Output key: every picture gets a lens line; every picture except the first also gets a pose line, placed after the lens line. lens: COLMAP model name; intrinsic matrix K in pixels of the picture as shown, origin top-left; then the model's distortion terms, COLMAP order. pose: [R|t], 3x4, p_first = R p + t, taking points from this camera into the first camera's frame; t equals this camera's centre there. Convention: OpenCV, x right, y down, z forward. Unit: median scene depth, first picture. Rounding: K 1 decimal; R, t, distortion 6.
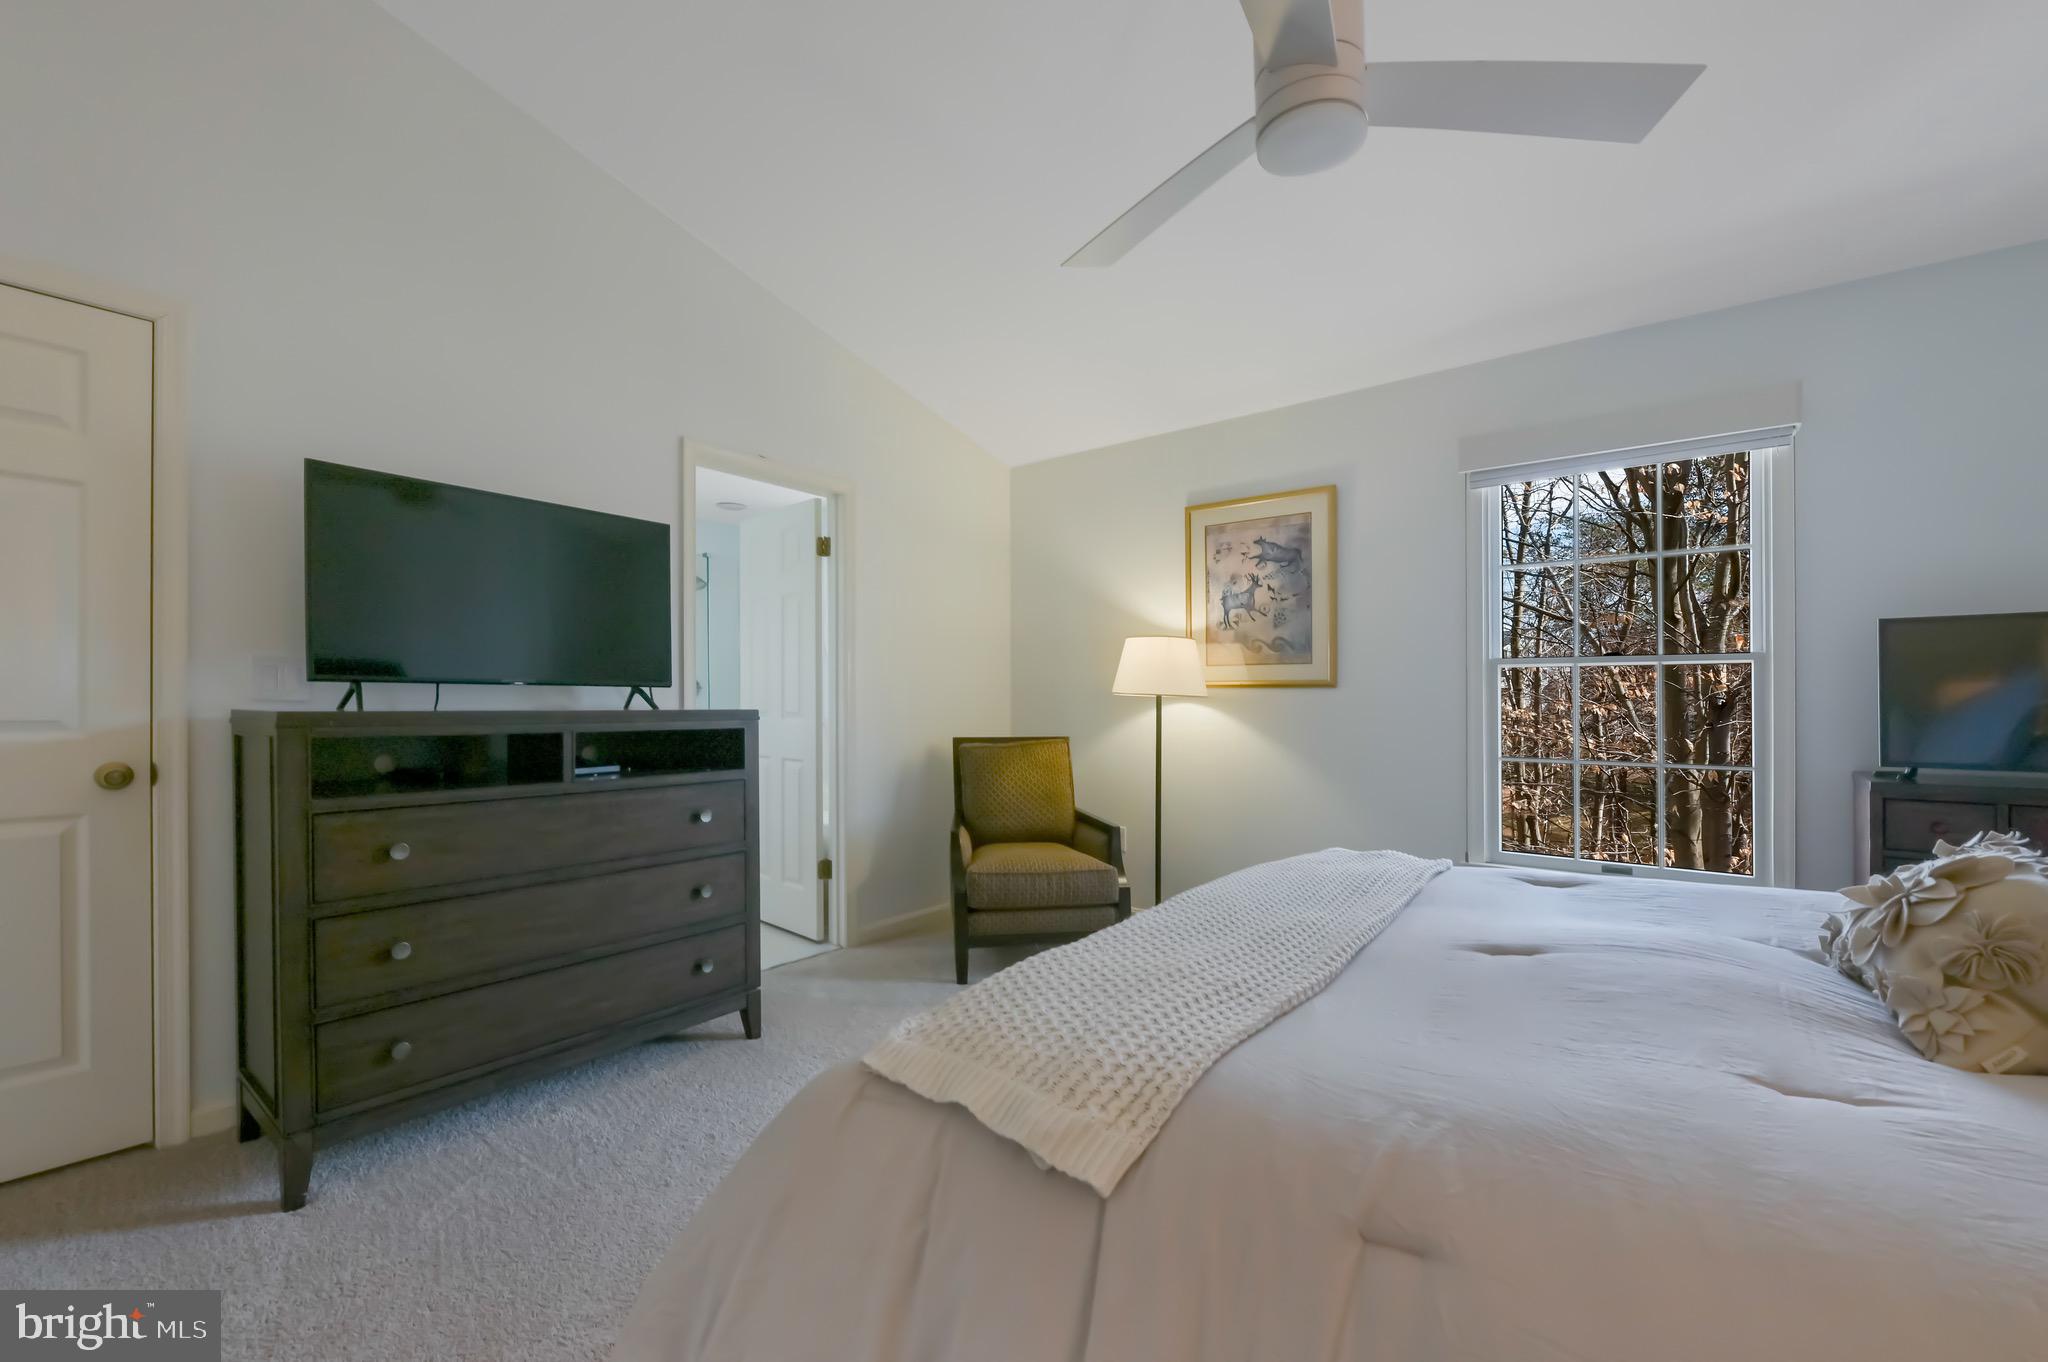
lens RADIAL K [[830.6, 0, 974.5], [0, 830.6, 700.9], [0, 0, 1]] dist [-0.012189, 0.000899]
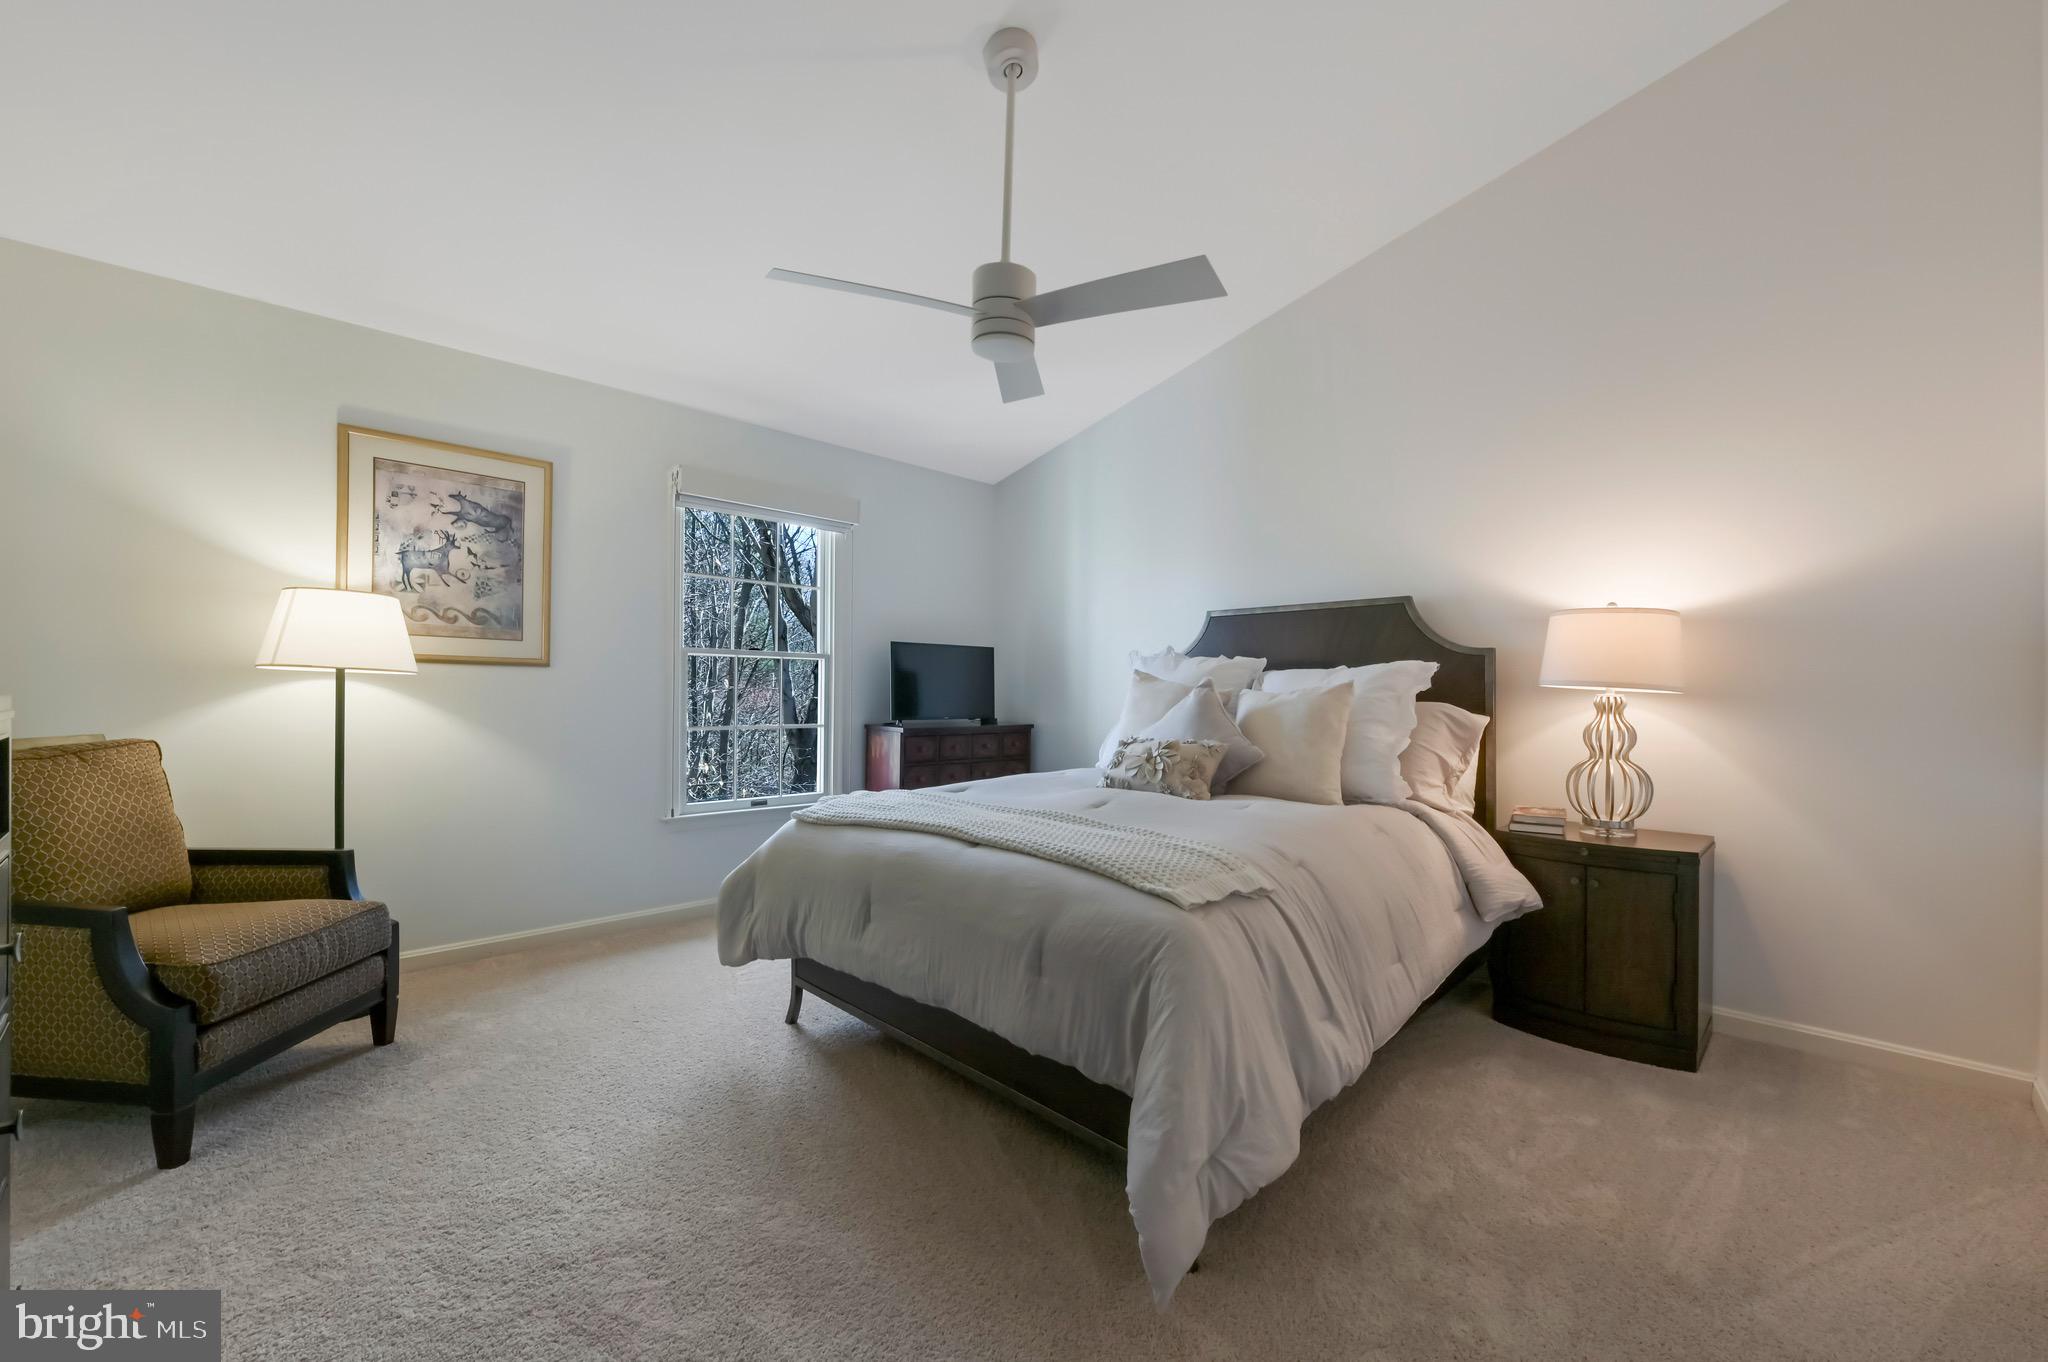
lens RADIAL K [[830.6, 0, 1027.4], [0, 830.6, 688.7], [0, 0, 1]] dist [-0.012189, 0.000899]
pose [[0.073408, 0.006420, 0.997281, -0.480521], [-0.001567, 0.999979, -0.006322, 0.014671], [-0.997301, -0.001098, 0.073416, 0.339765]]
